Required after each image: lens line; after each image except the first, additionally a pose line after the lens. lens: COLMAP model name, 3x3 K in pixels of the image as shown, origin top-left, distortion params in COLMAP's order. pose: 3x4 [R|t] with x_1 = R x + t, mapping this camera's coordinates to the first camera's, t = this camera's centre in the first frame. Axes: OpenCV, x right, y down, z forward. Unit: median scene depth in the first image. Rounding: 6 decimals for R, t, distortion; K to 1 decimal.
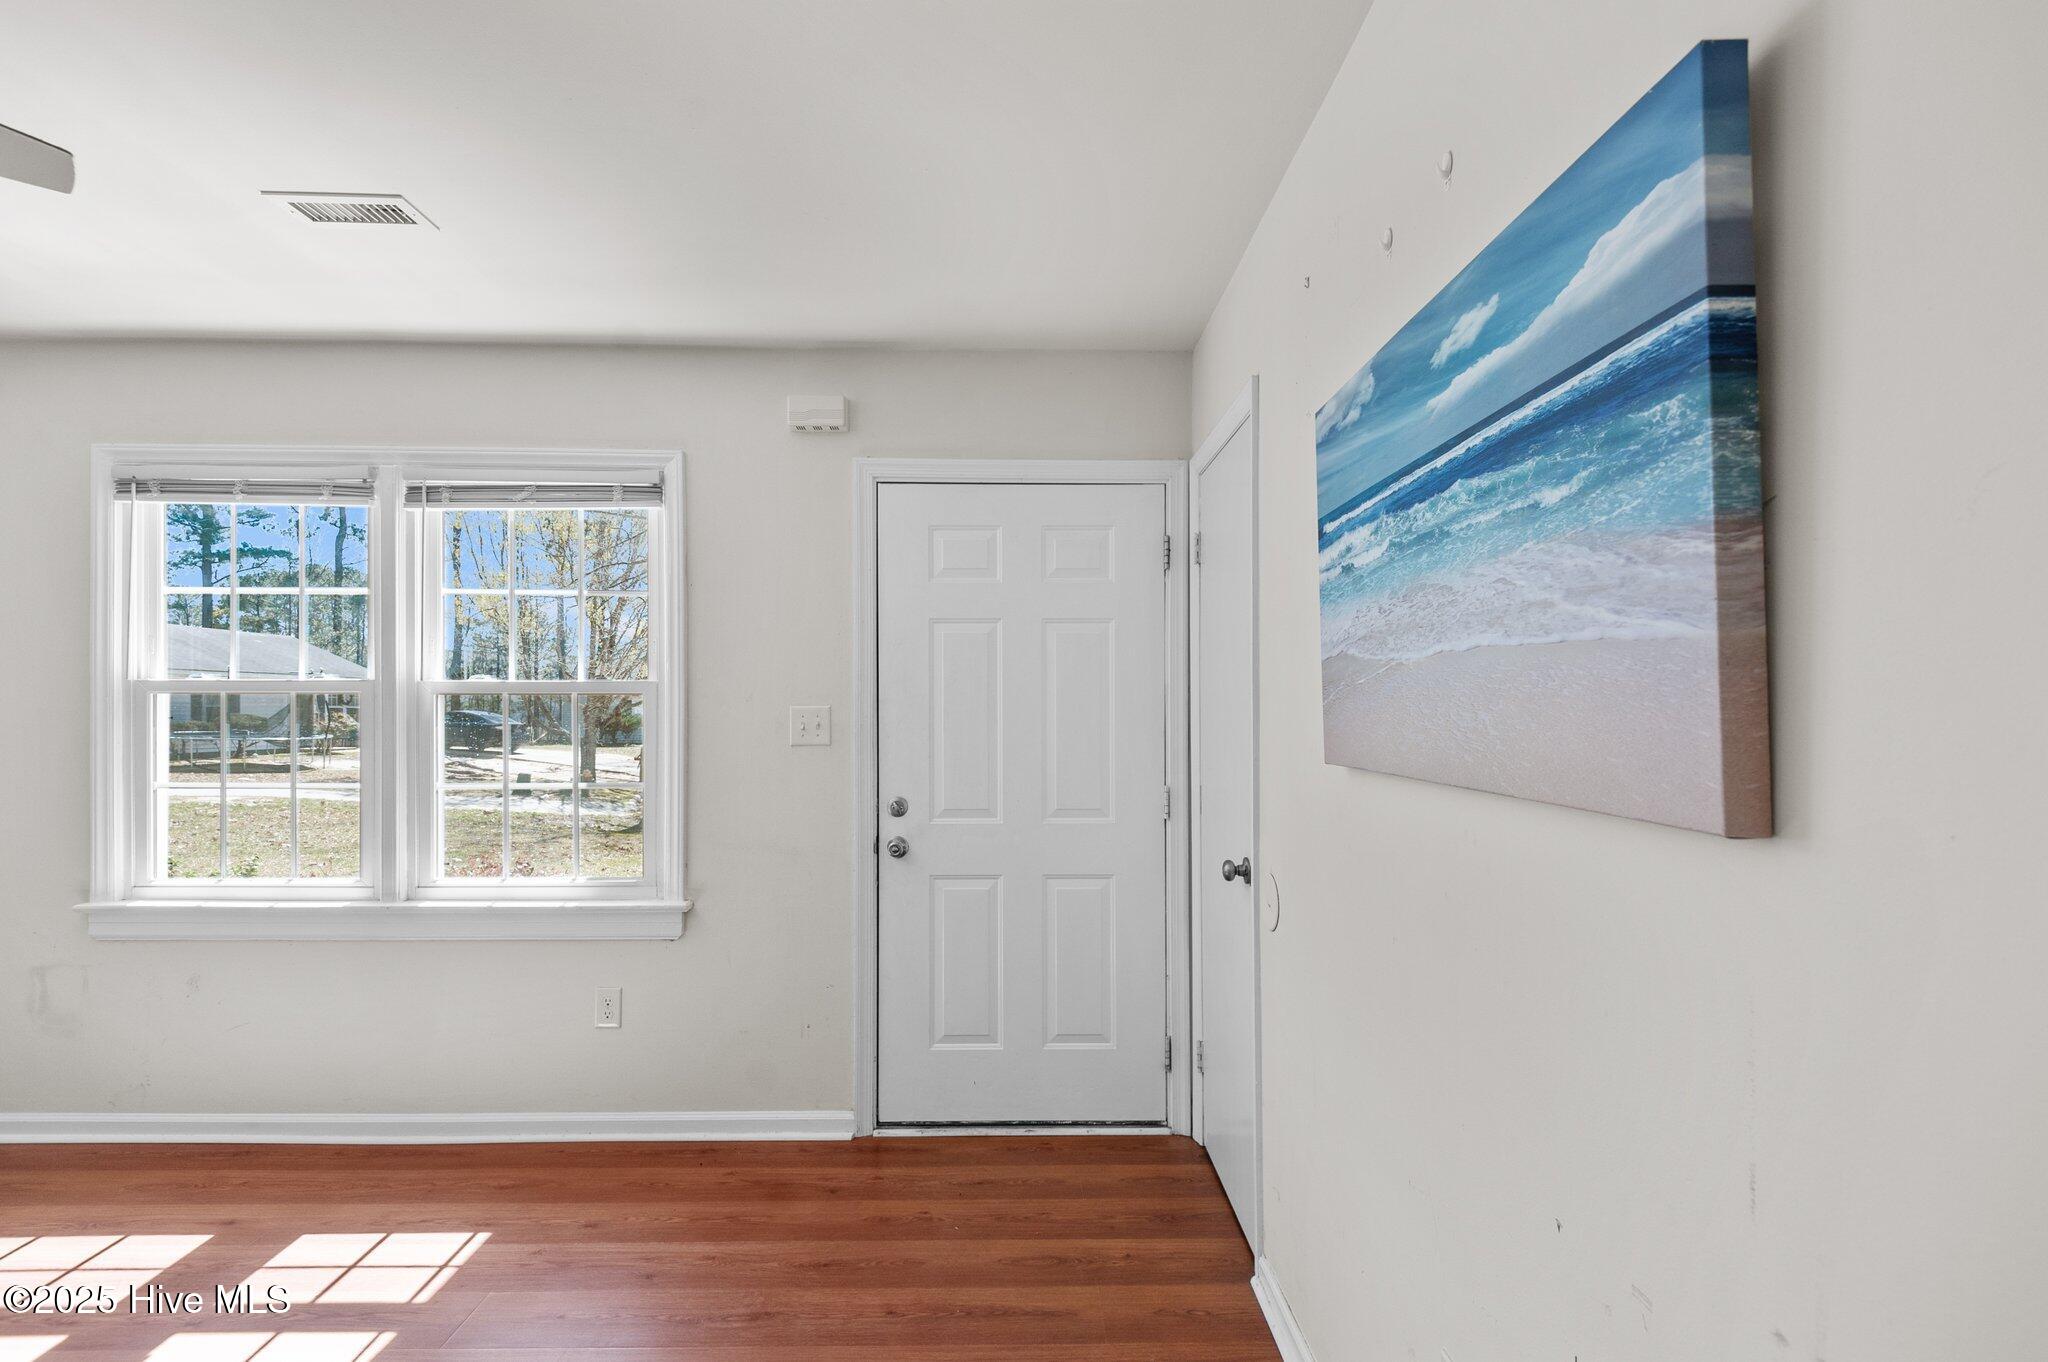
lens RADIAL K [[943.1, 0, 1024.8], [0, 943.1, 710.9], [0, 0, 1]] dist [0.035490, -0.023889]
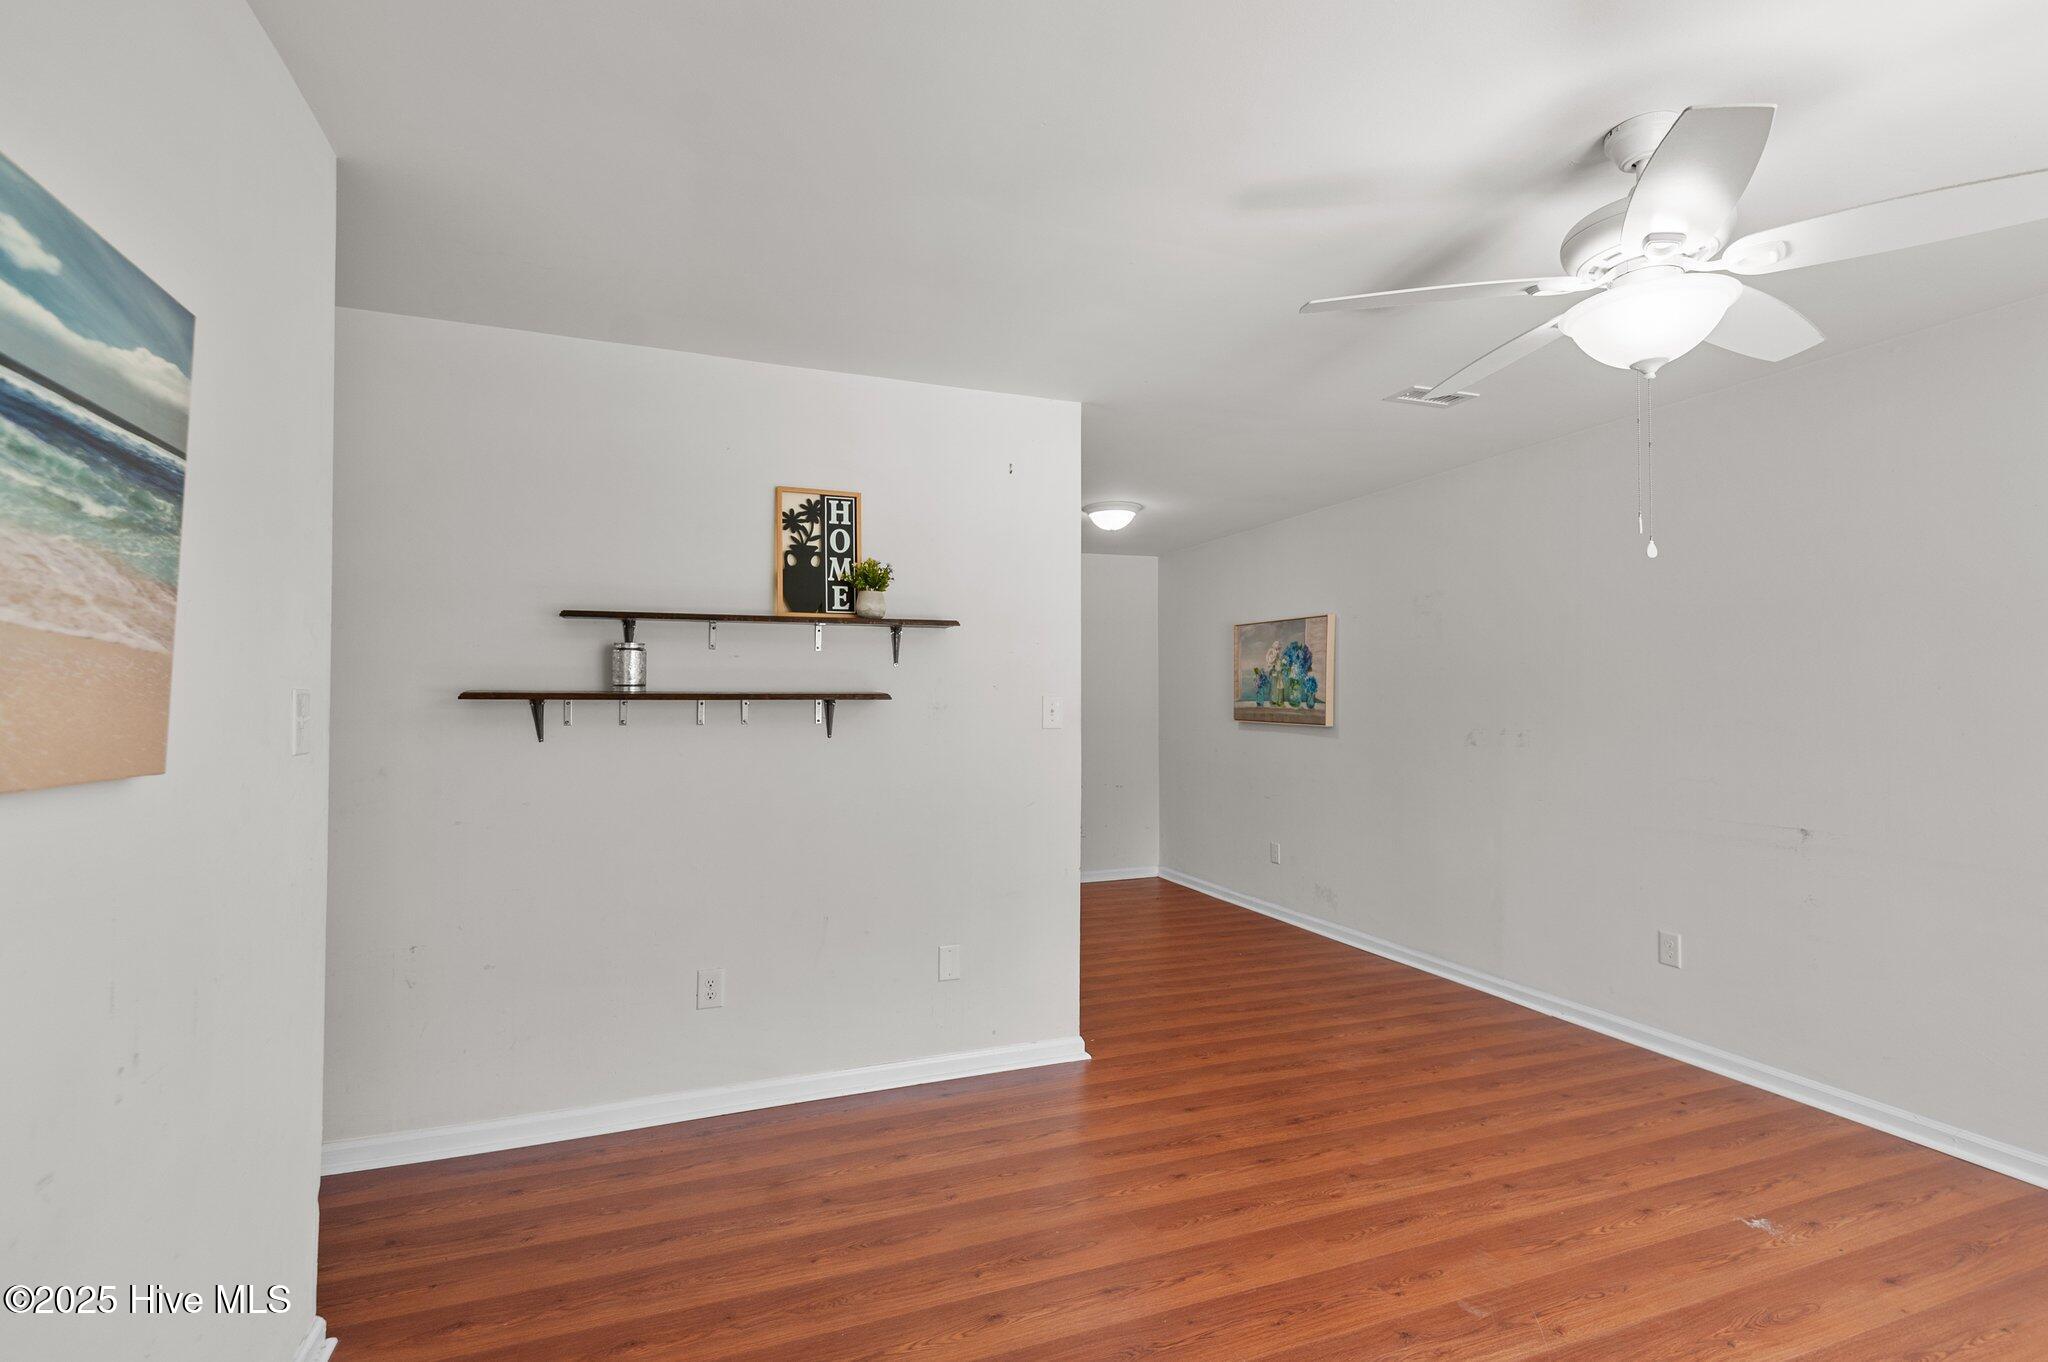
lens RADIAL K [[936.1, 0, 1021.6], [0, 936.1, 680.4], [0, 0, 1]] dist [0.027155, -0.018588]
pose [[-0.941046, -0.010851, -0.338105, -0.034900], [-0.002698, 0.999694, -0.024575, 0.000898], [0.338269, -0.022214, -0.940787, 0.800008]]
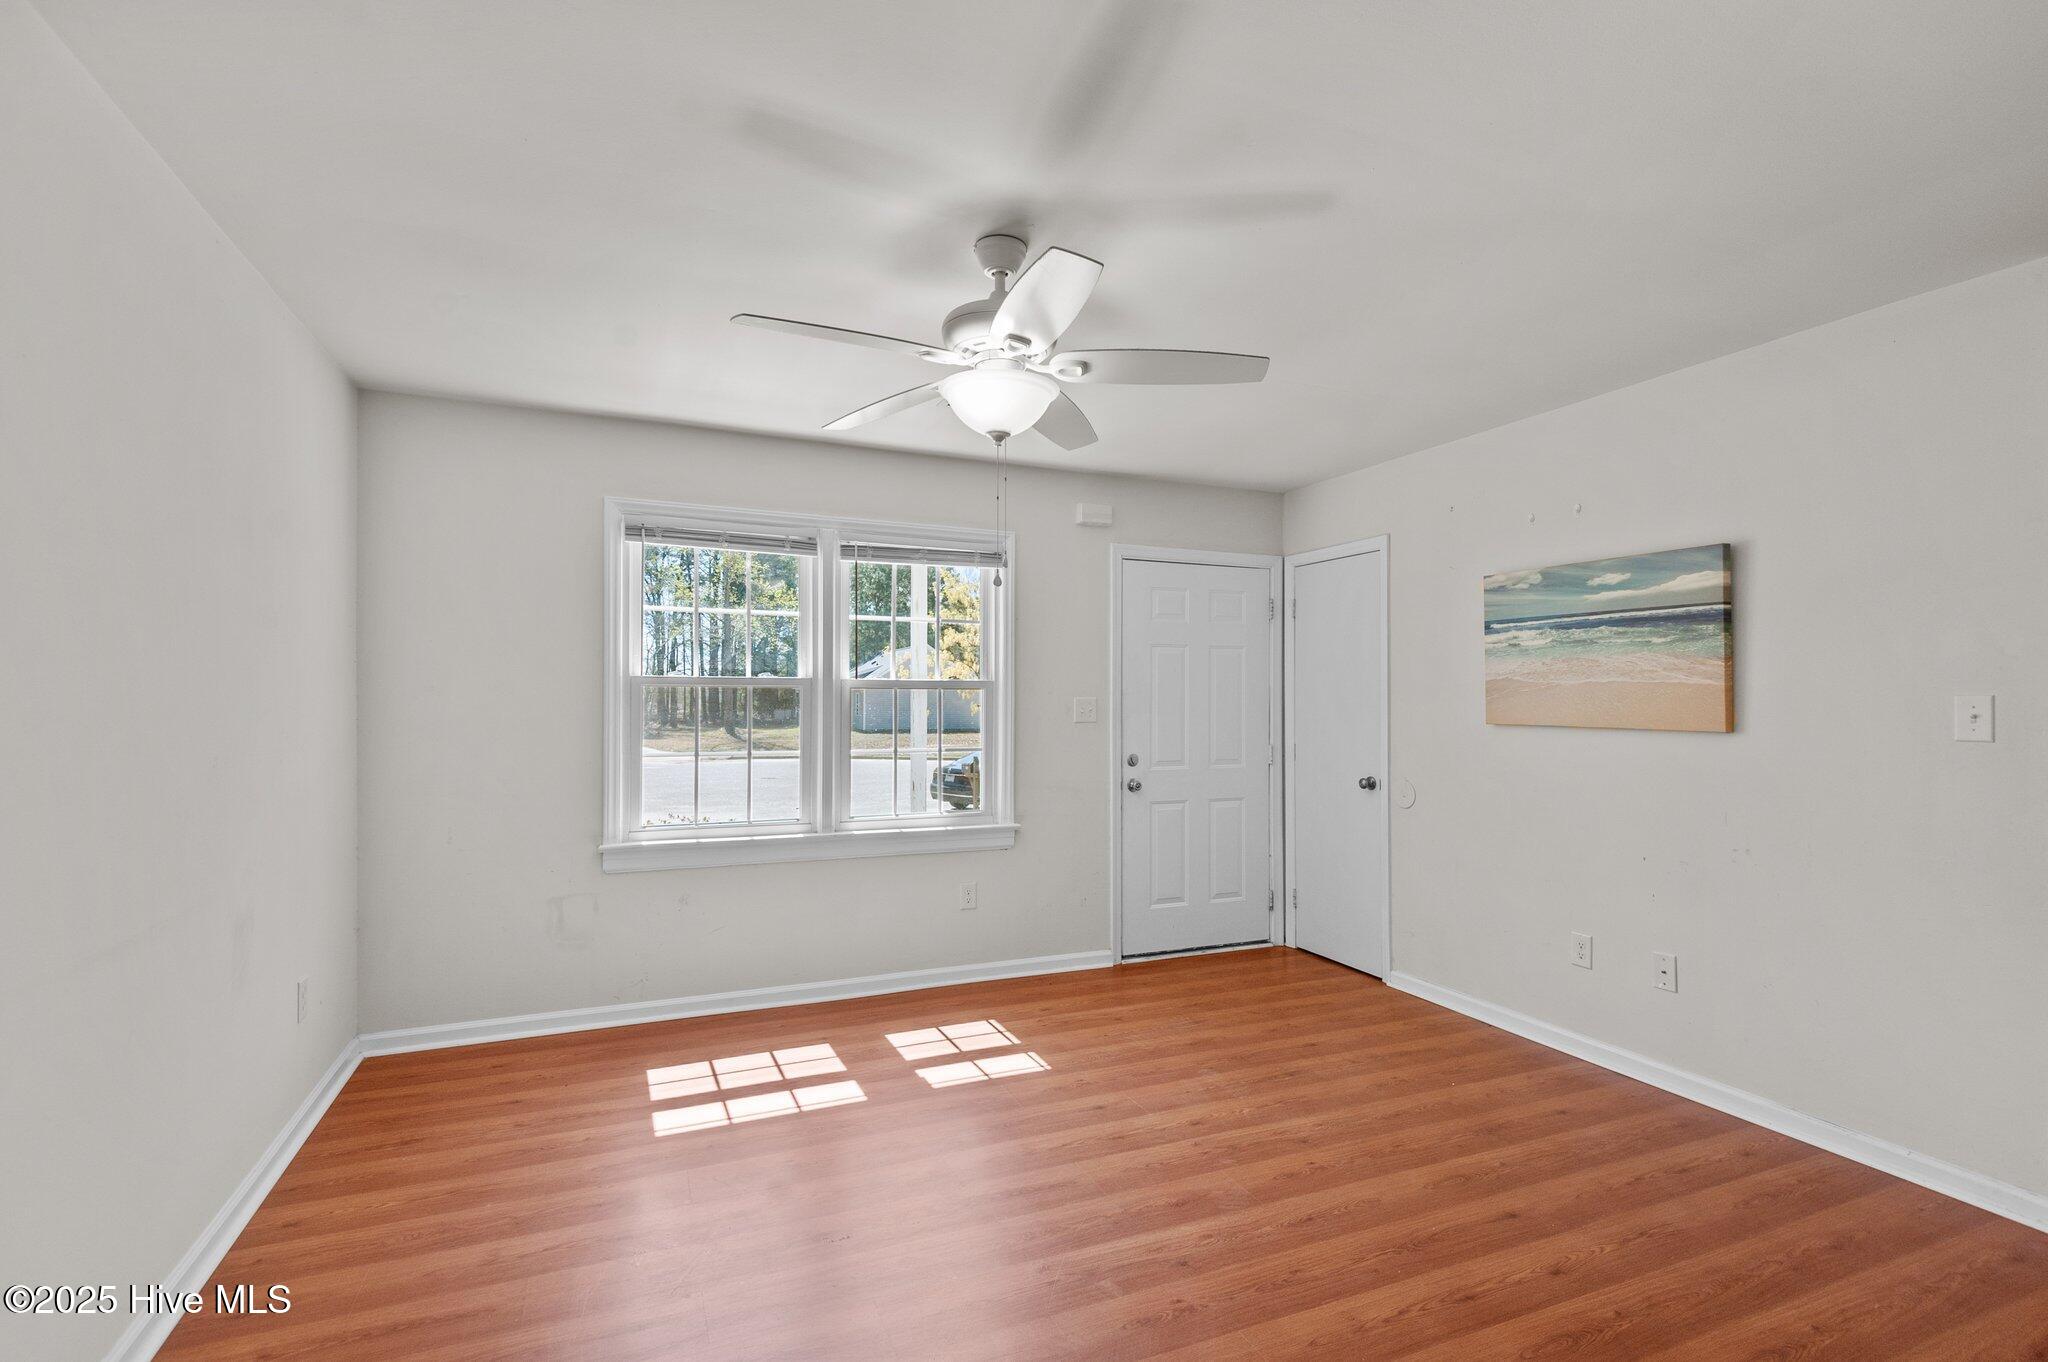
lens RADIAL K [[945.5, 0, 1024.2], [0, 945.5, 698.3], [0, 0, 1]] dist [0.035760, -0.025906]
pose [[0.924623, 0.003679, 0.380867, -0.959814], [-0.002896, 0.999992, -0.002630, 0.000560], [-0.380874, 0.001329, 0.924626, -0.442779]]
